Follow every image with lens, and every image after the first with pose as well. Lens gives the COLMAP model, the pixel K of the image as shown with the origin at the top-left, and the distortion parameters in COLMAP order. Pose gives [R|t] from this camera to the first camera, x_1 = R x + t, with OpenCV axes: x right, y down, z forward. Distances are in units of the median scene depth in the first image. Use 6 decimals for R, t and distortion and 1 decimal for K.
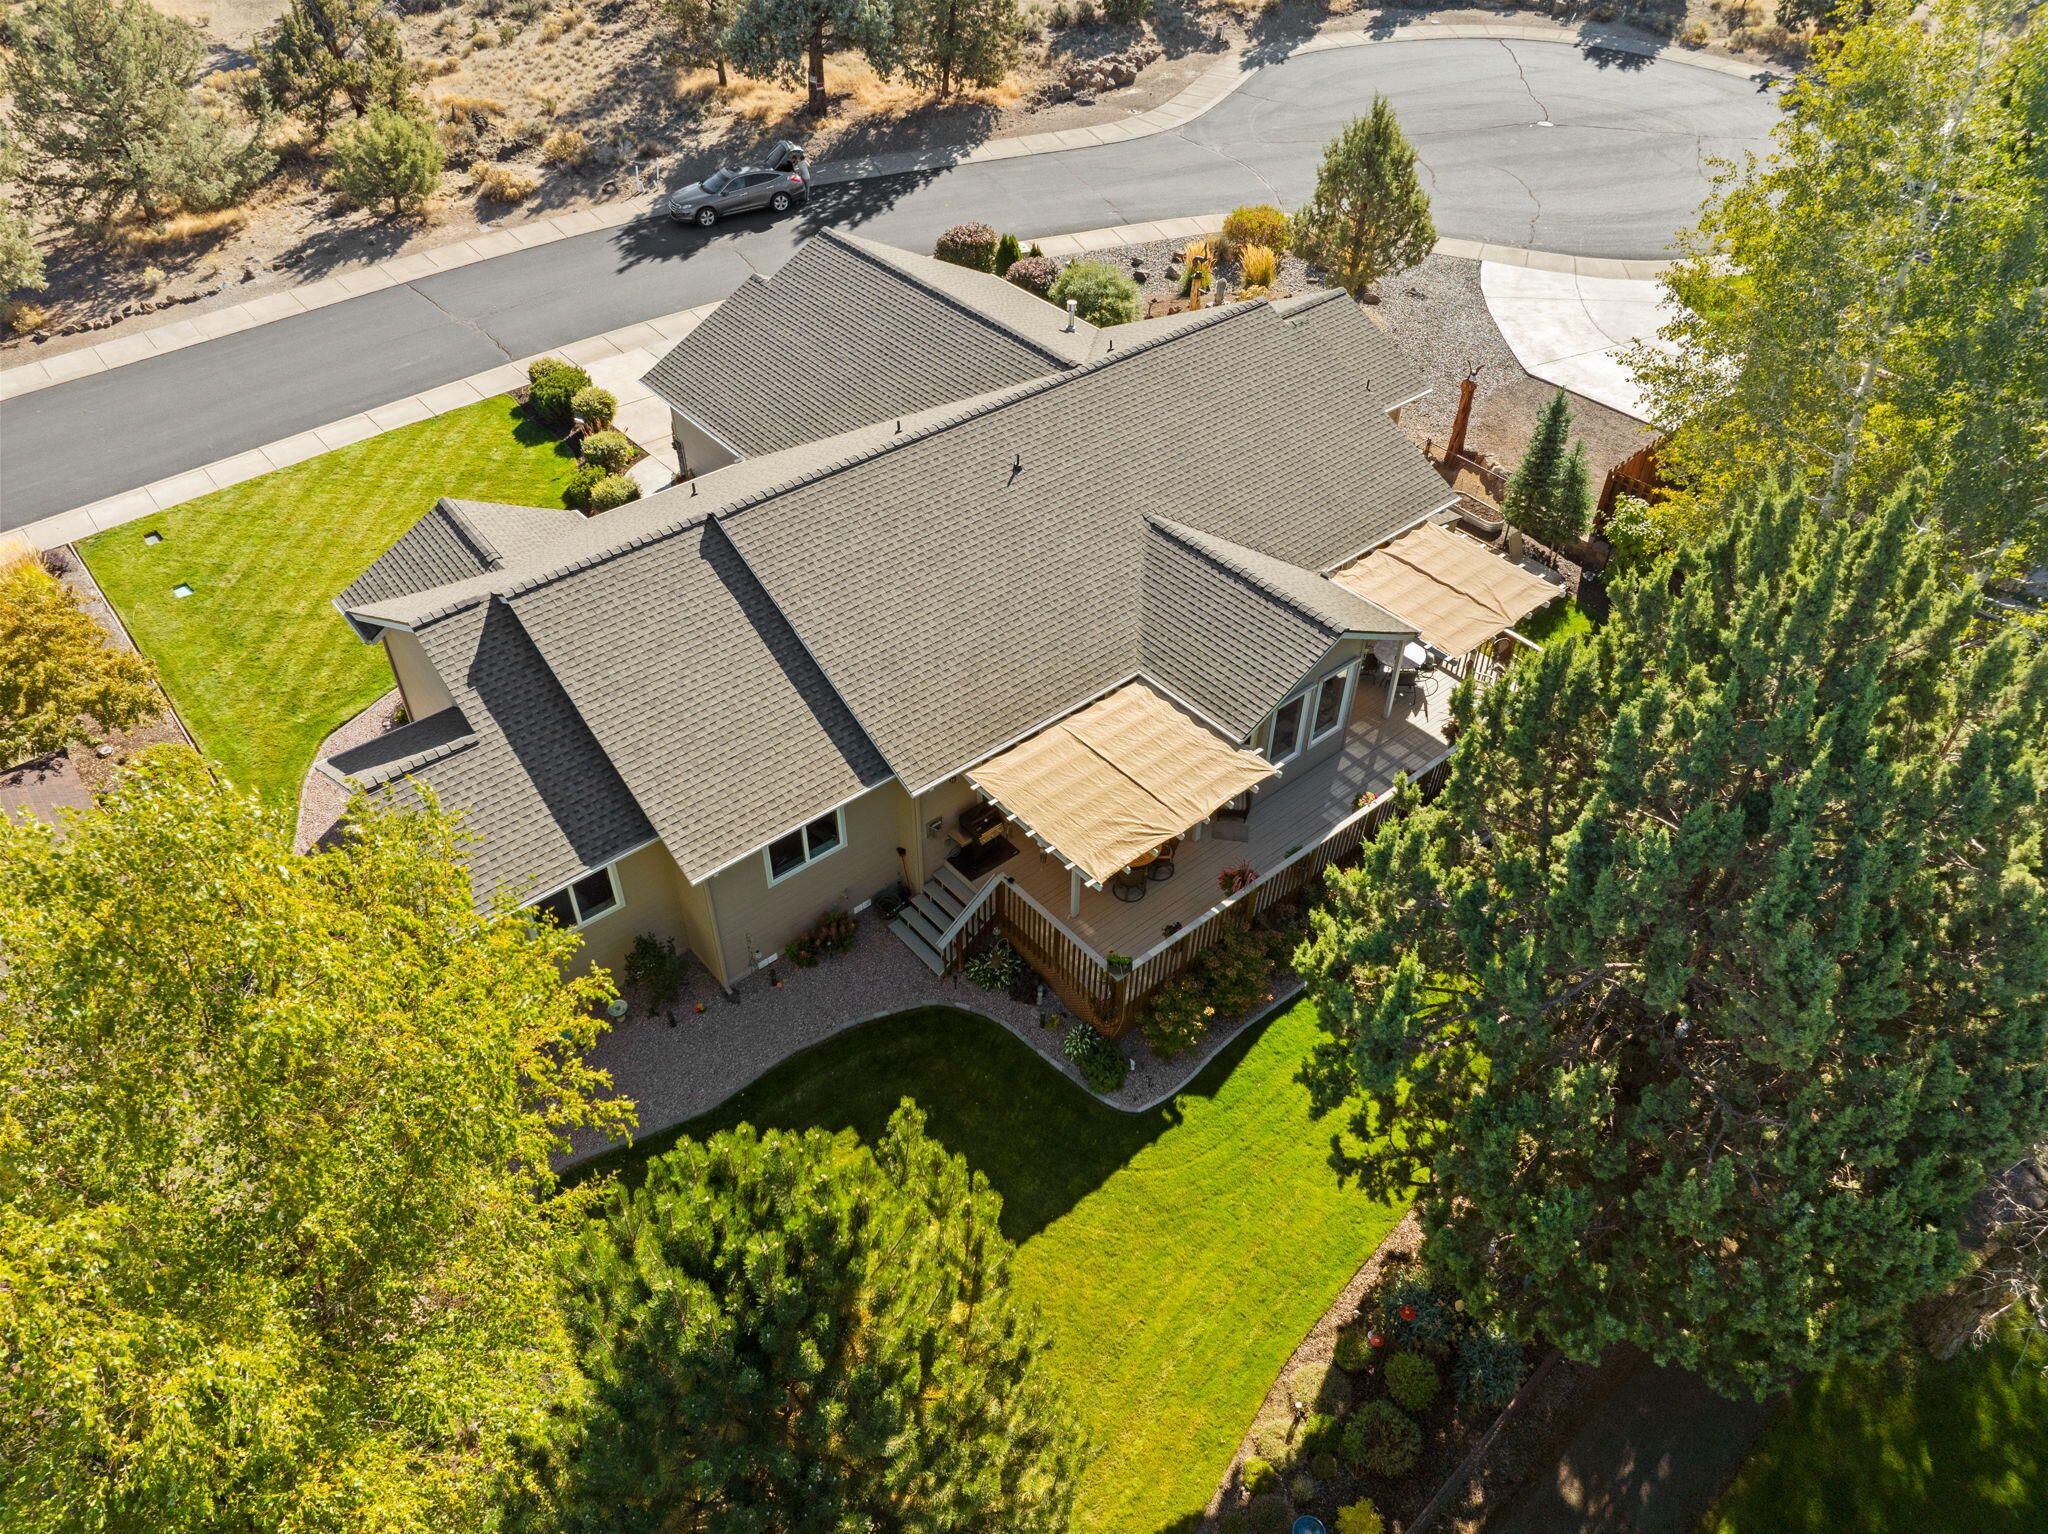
lens RADIAL K [[1445.3, 0, 1025.1], [0, 1445.3, 757.9], [0, 0, 1]] dist [-0.032115, 0.008809]
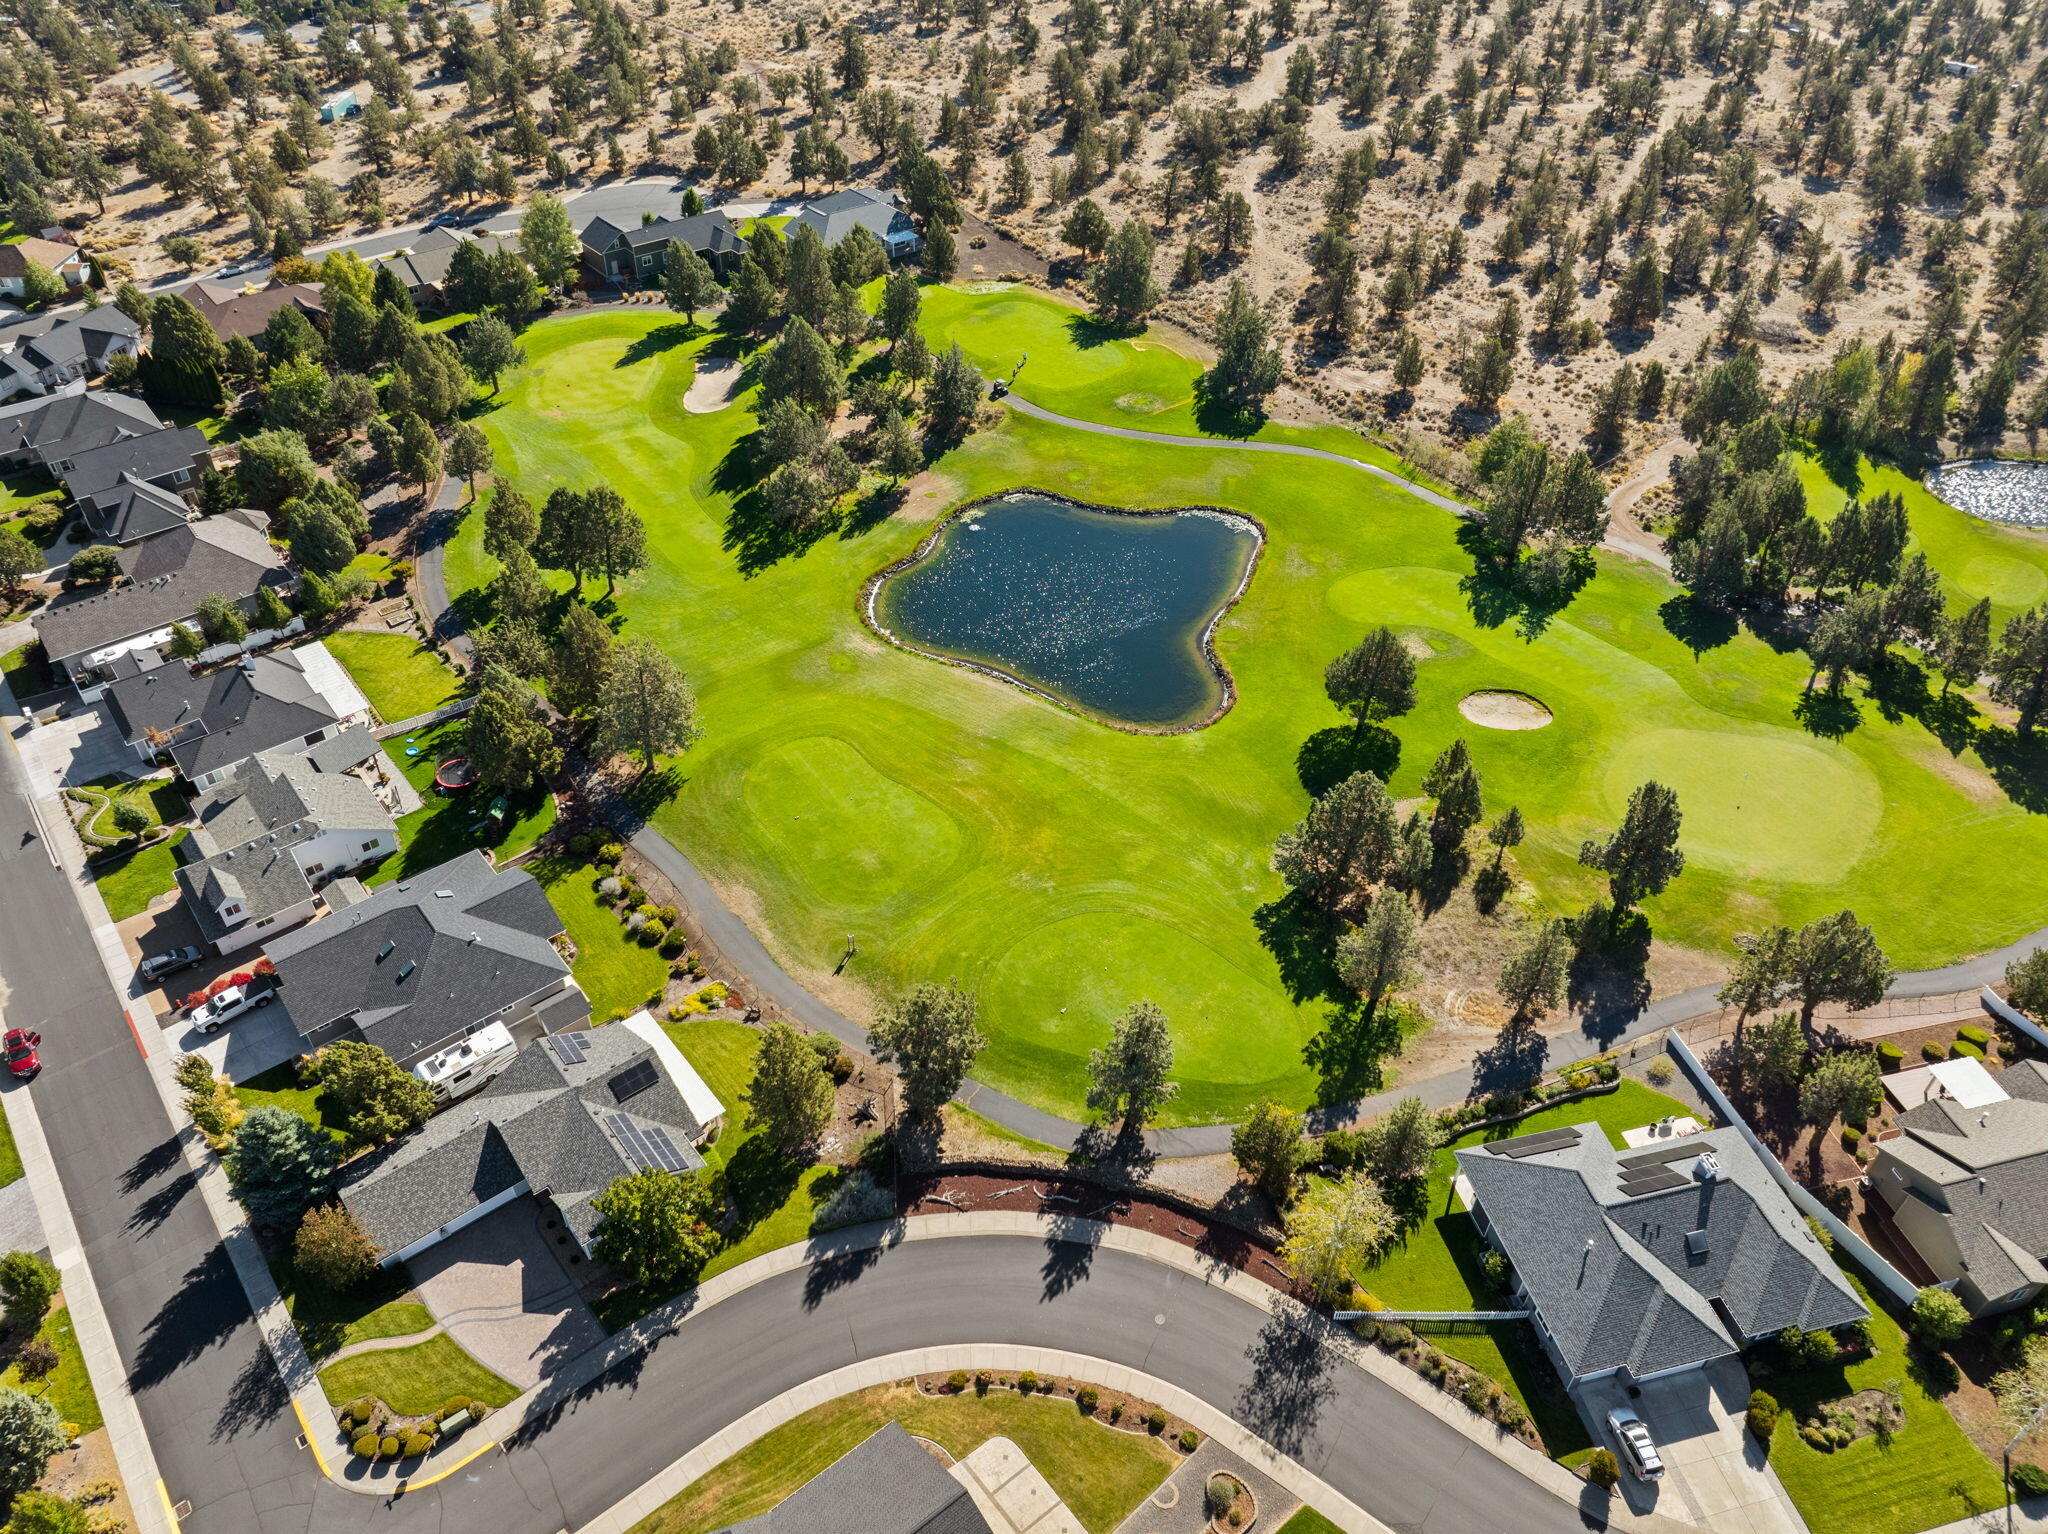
lens RADIAL K [[1445.3, 0, 1025.1], [0, 1445.3, 757.9], [0, 0, 1]] dist [-0.032115, 0.008809]
pose [[0.999903, 0.013536, -0.003392, 3.315354], [-0.013632, 0.999457, -0.030010, 2.836135], [0.002984, 0.030053, 0.999544, -6.974597]]
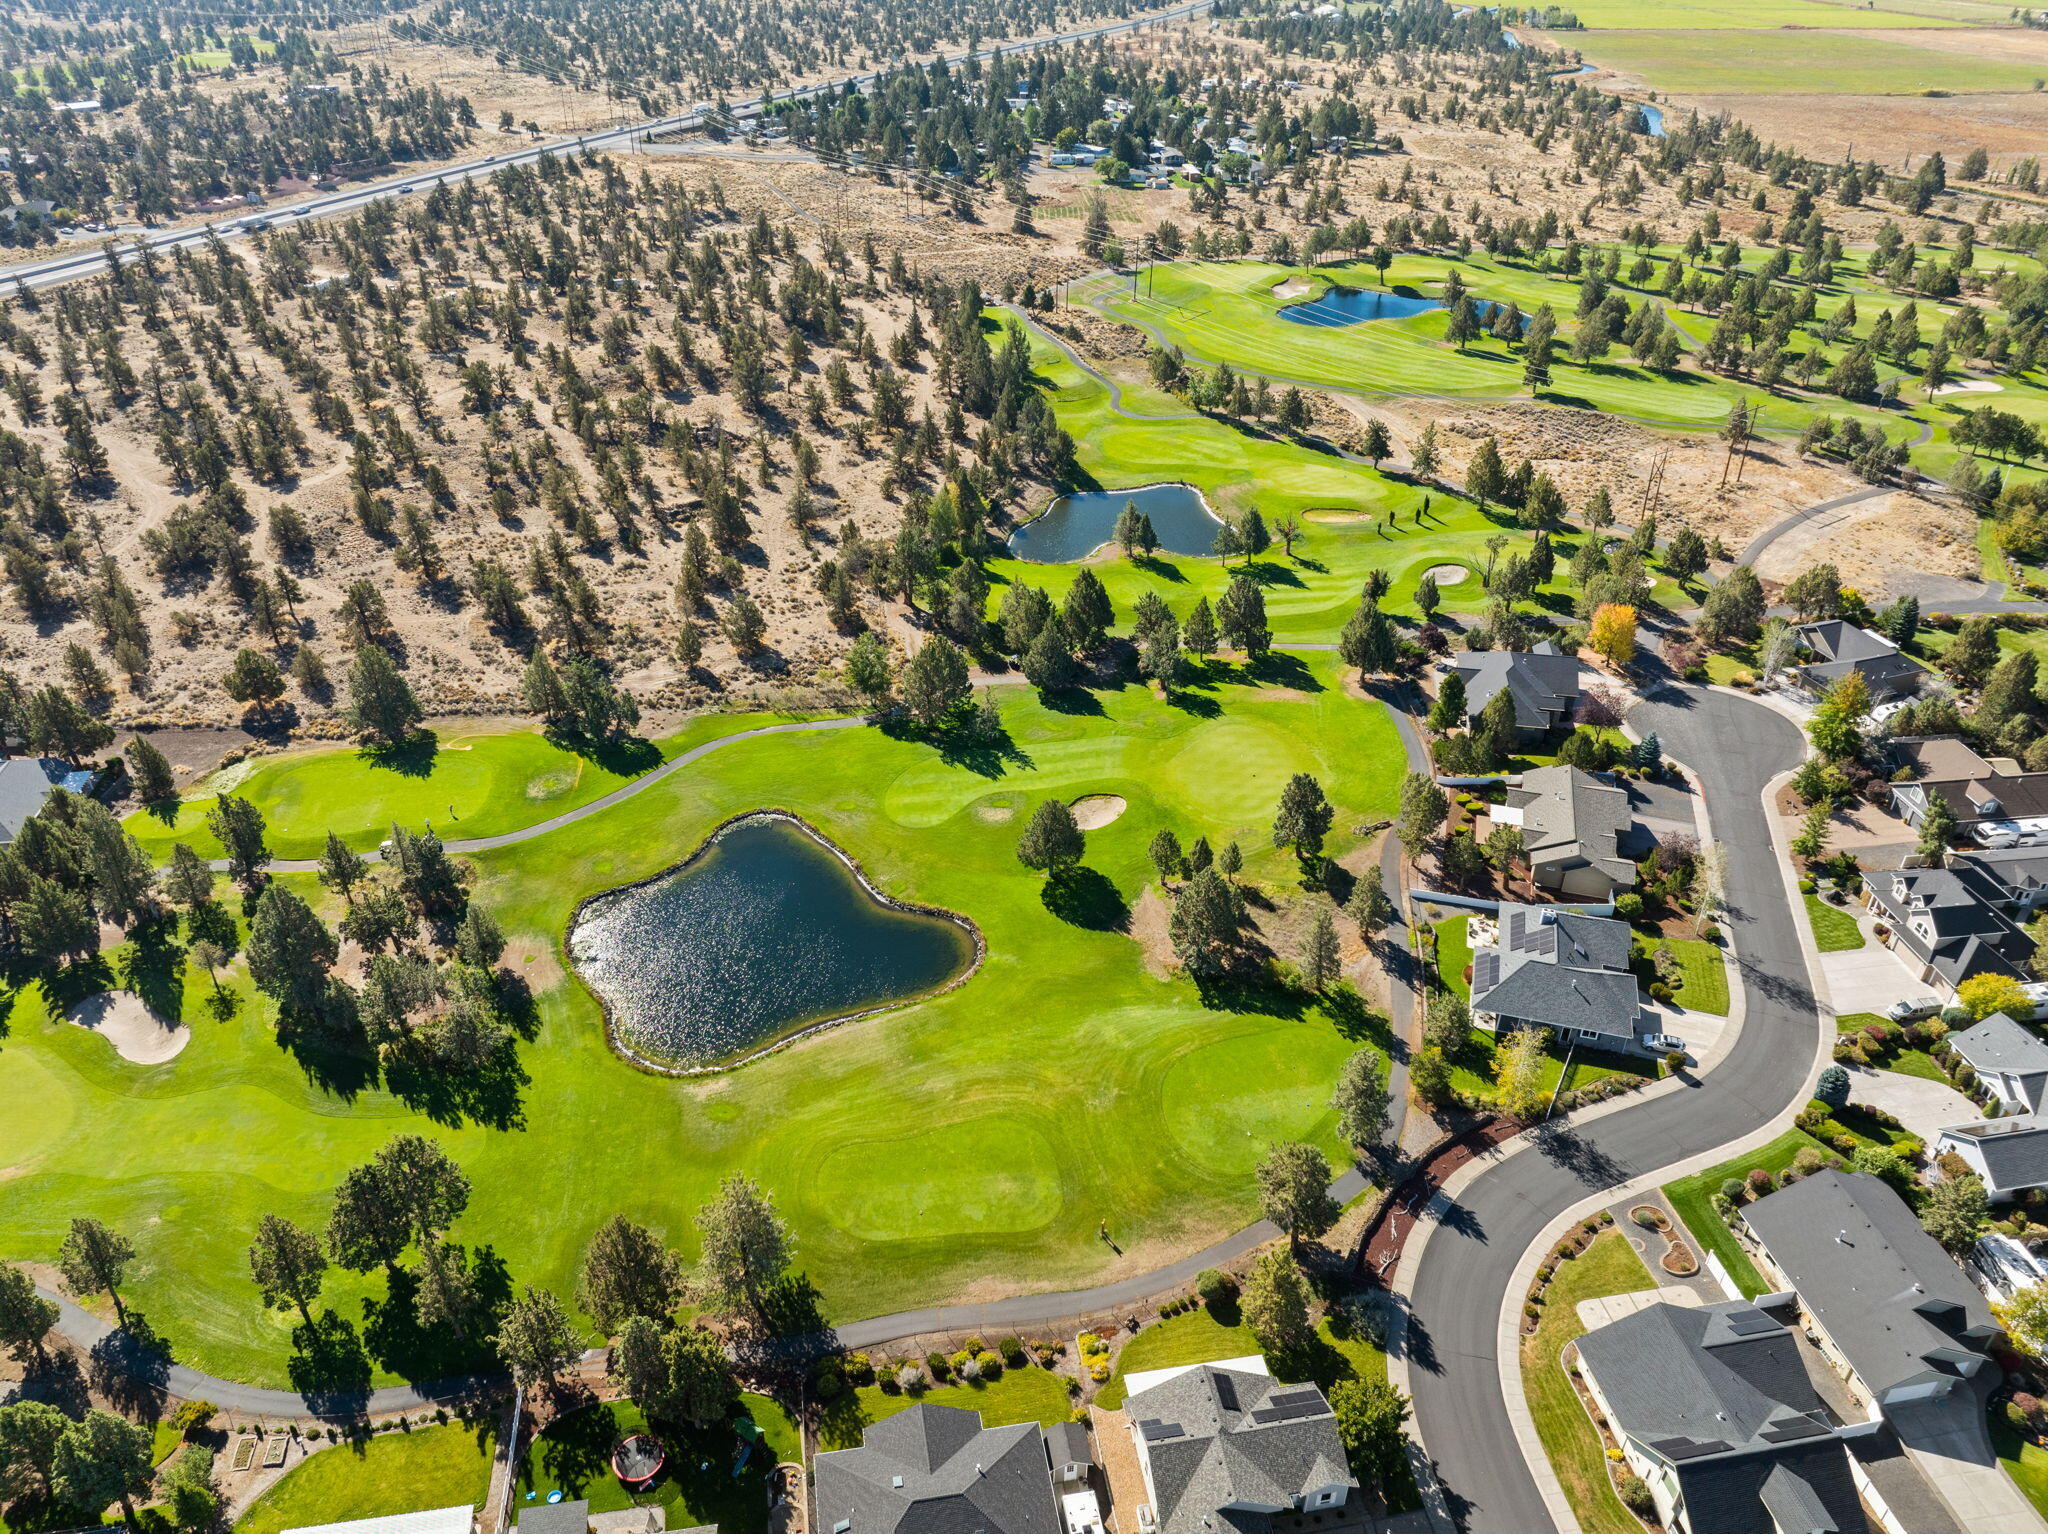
lens RADIAL K [[1445.3, 0, 1025.1], [0, 1445.3, 757.9], [0, 0, 1]] dist [-0.032115, 0.008809]
pose [[0.509646, -0.461276, 0.726282, -0.168003], [0.566717, 0.815123, 0.120025, 1.220500], [-0.647374, 0.350426, 0.676837, -6.398057]]
